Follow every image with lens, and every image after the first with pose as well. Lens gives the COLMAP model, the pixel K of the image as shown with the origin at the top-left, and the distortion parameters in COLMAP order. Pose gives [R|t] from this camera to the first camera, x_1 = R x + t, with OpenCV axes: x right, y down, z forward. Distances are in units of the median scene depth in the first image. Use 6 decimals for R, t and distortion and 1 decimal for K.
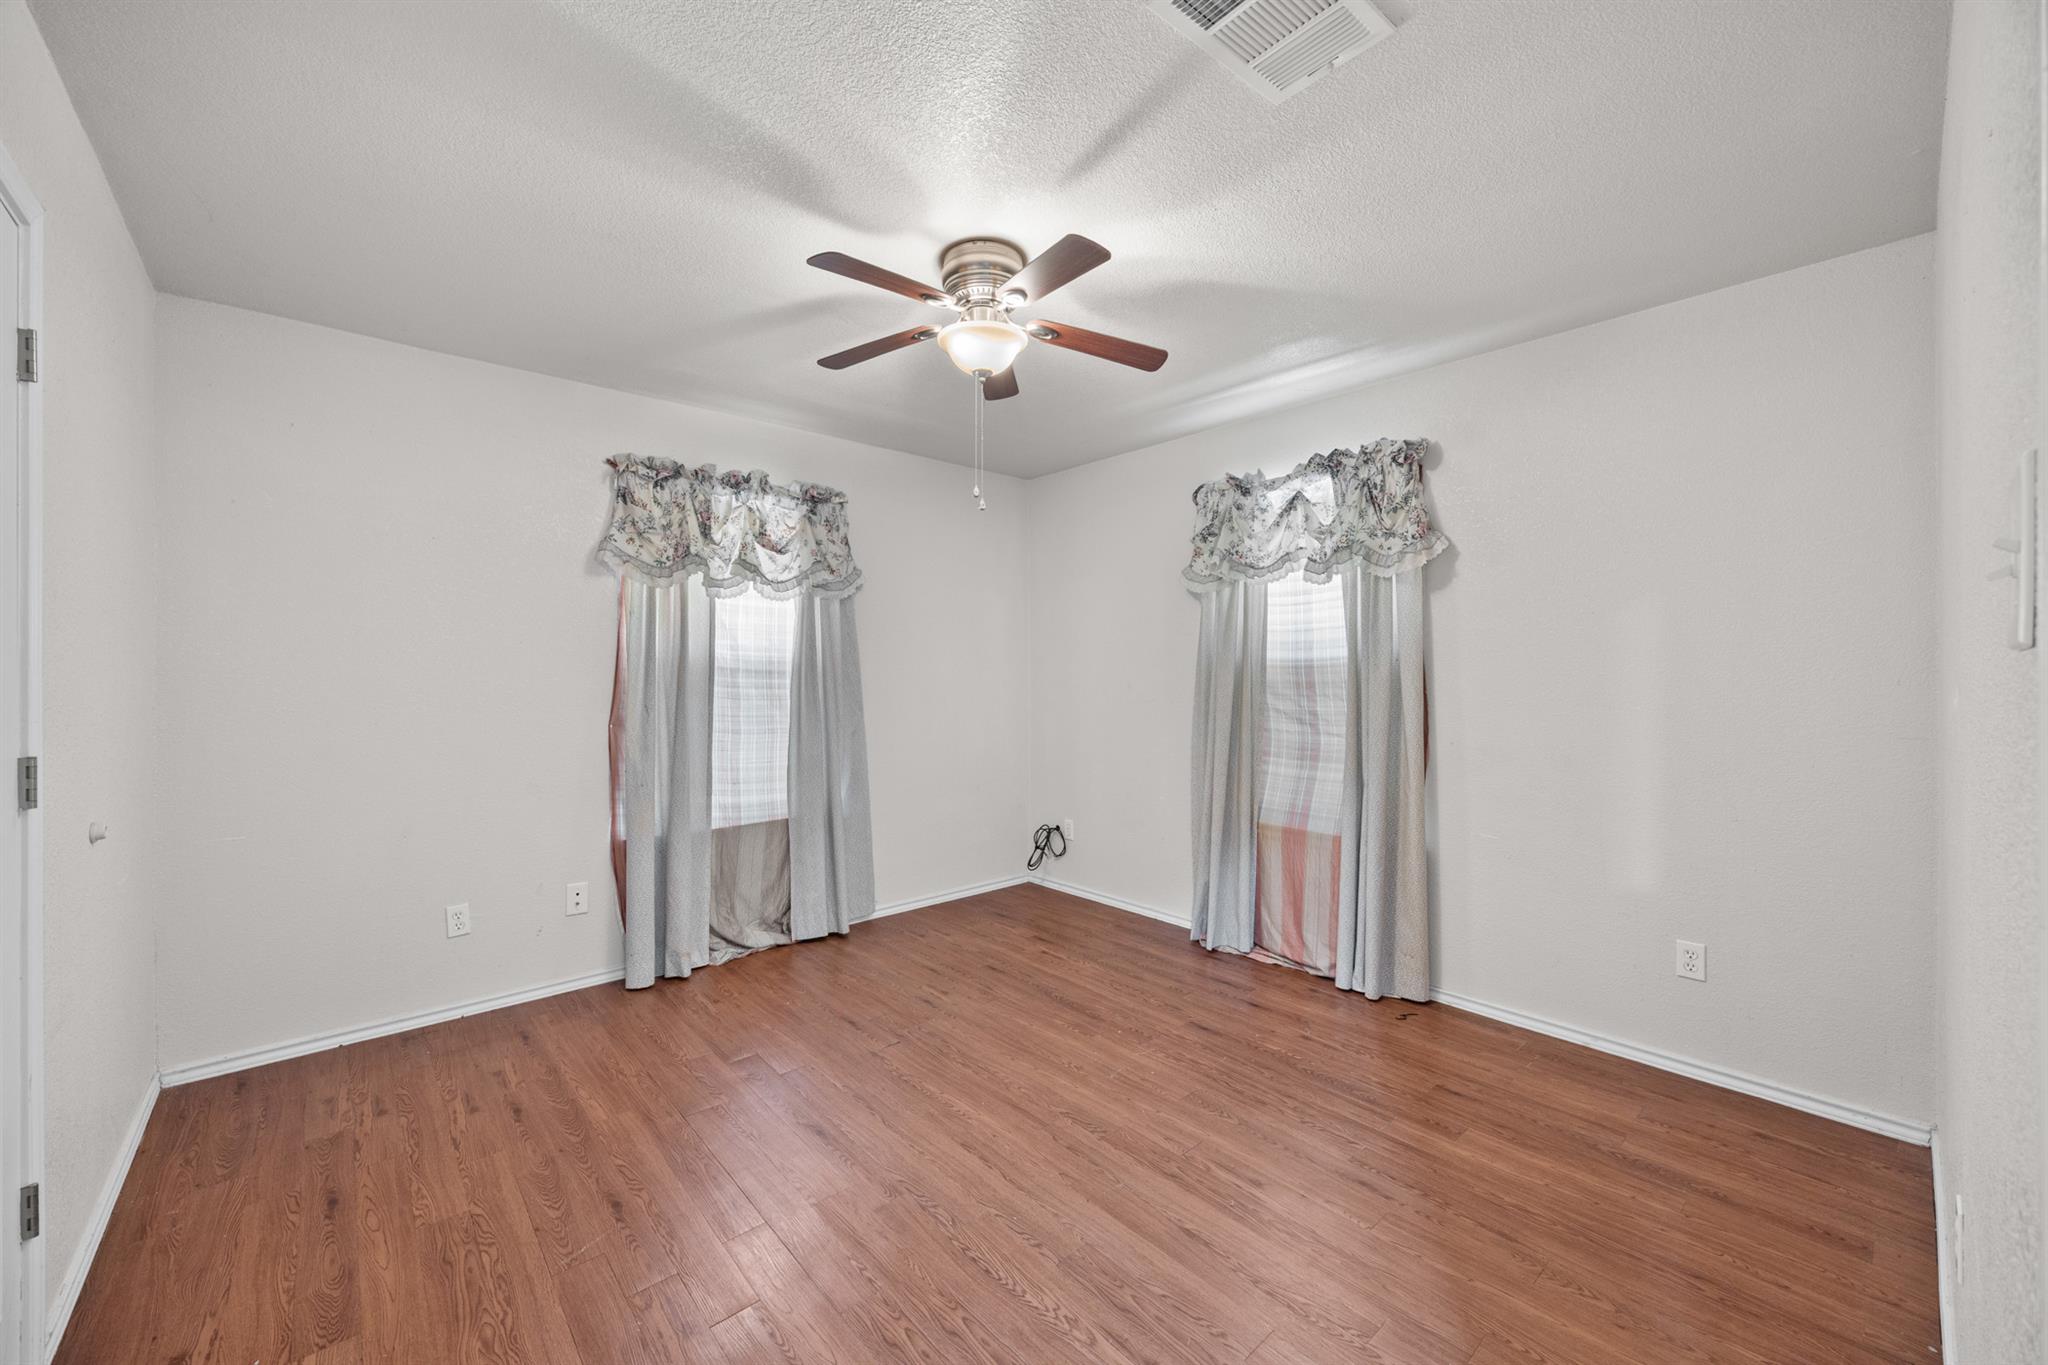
lens RADIAL K [[792.3, 0, 1024.0], [0, 792.3, 682.5], [0, 0, 1]] dist [-0.000717, -0.000105]
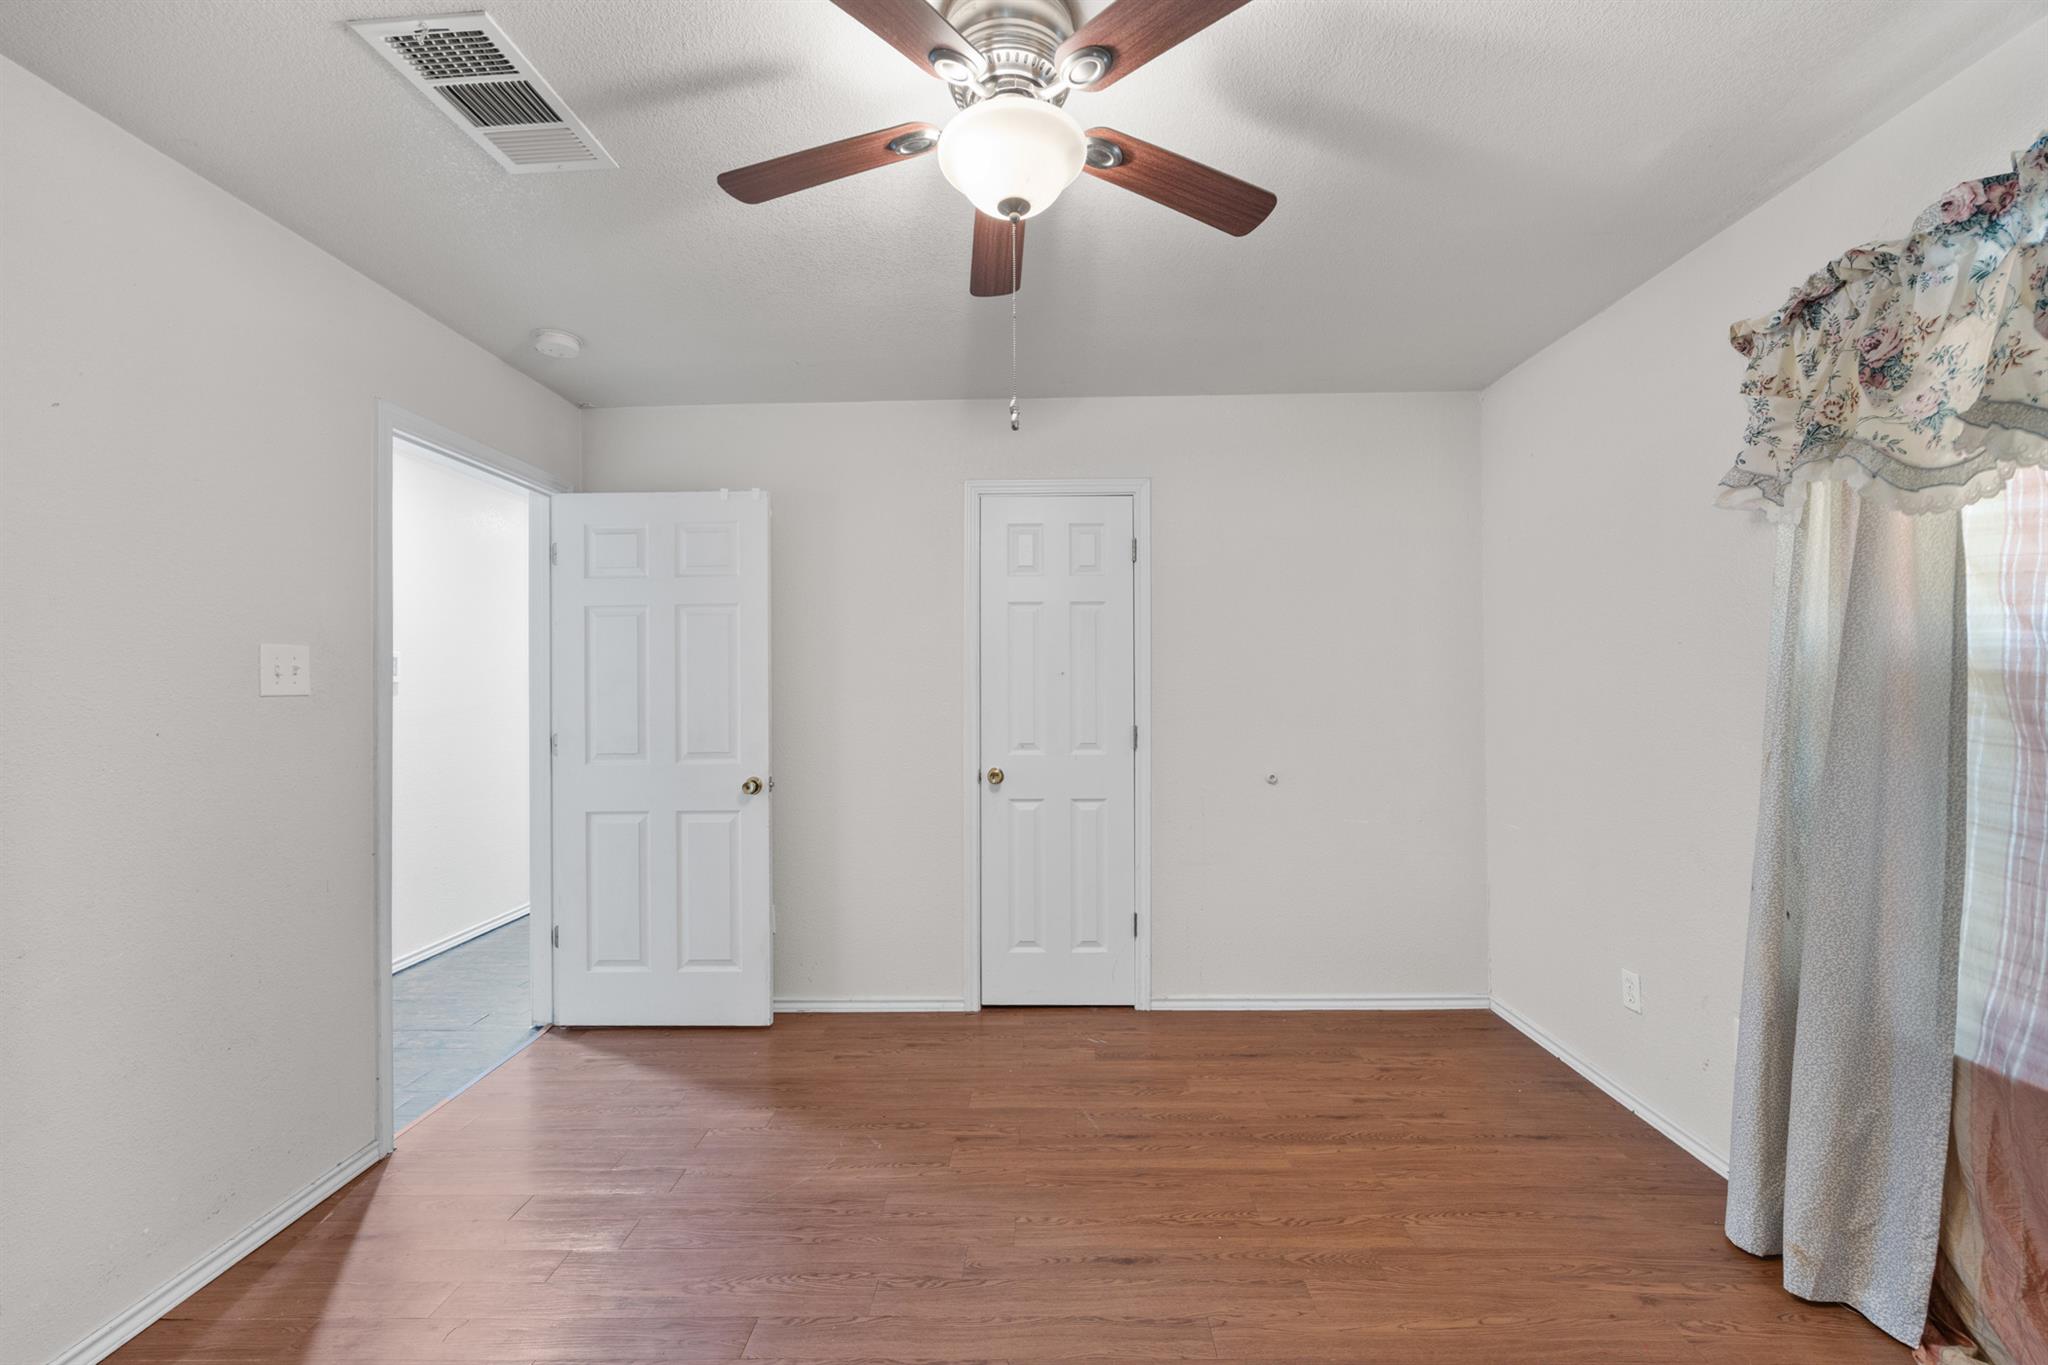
lens RADIAL K [[792.3, 0, 1024.0], [0, 792.3, 682.5], [0, 0, 1]] dist [-0.000717, -0.000105]
pose [[-0.680304, 0.005181, -0.732912, 0.381785], [0.001639, 0.999983, 0.005548, -0.024781], [0.732928, 0.002573, -0.680301, 1.391132]]
